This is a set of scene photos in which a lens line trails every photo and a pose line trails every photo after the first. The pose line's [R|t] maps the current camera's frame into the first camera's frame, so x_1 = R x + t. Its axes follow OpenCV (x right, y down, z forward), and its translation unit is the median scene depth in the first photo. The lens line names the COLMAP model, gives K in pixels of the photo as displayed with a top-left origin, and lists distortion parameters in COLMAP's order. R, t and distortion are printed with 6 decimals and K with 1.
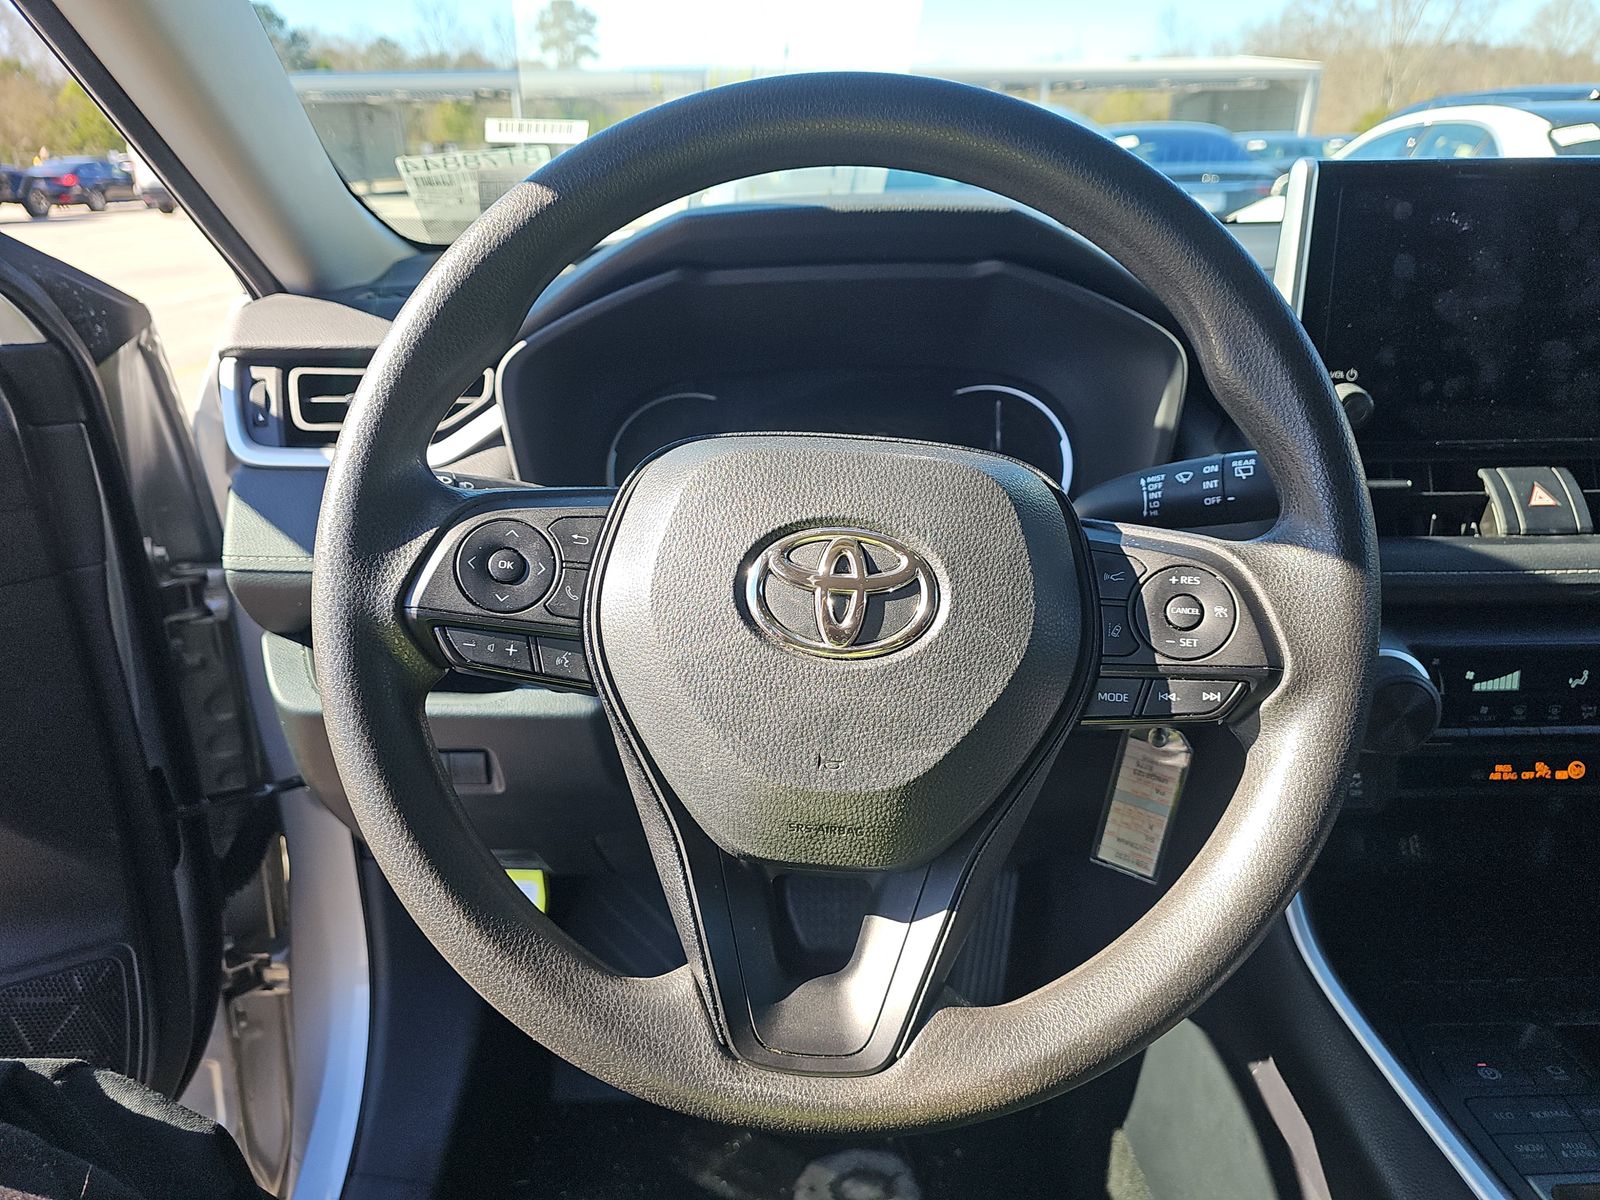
lens RADIAL K [[1092.7, 0, 801.2], [0, 1092.7, 522.6], [0, 0, 1]] dist [0.009333, -0.008755]
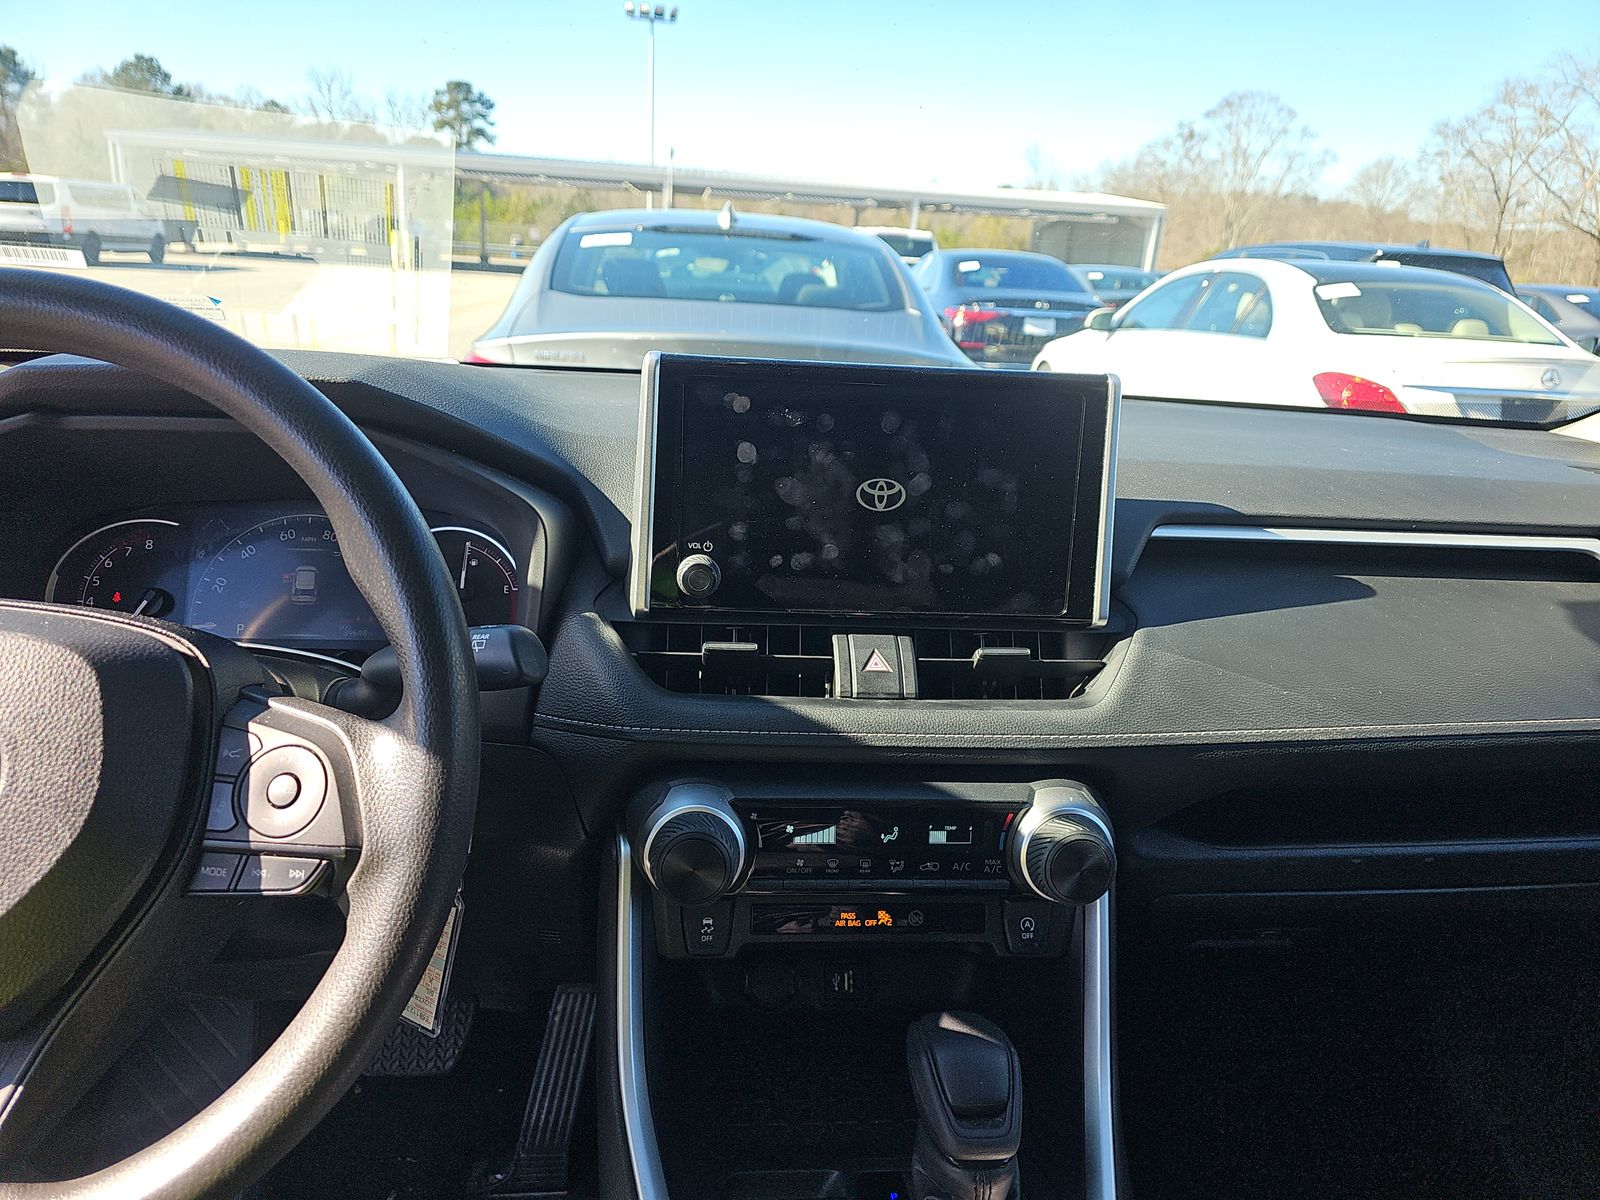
lens RADIAL K [[1069.6, 0, 800.5], [0, 1069.6, 519.2], [0, 0, 1]] dist [0.052319, -0.044251]
pose [[0.993480, 0.050929, 0.102003, 0.407581], [-0.042578, 0.995686, -0.082437, -0.064199], [-0.105762, 0.077556, 0.991362, -0.062106]]
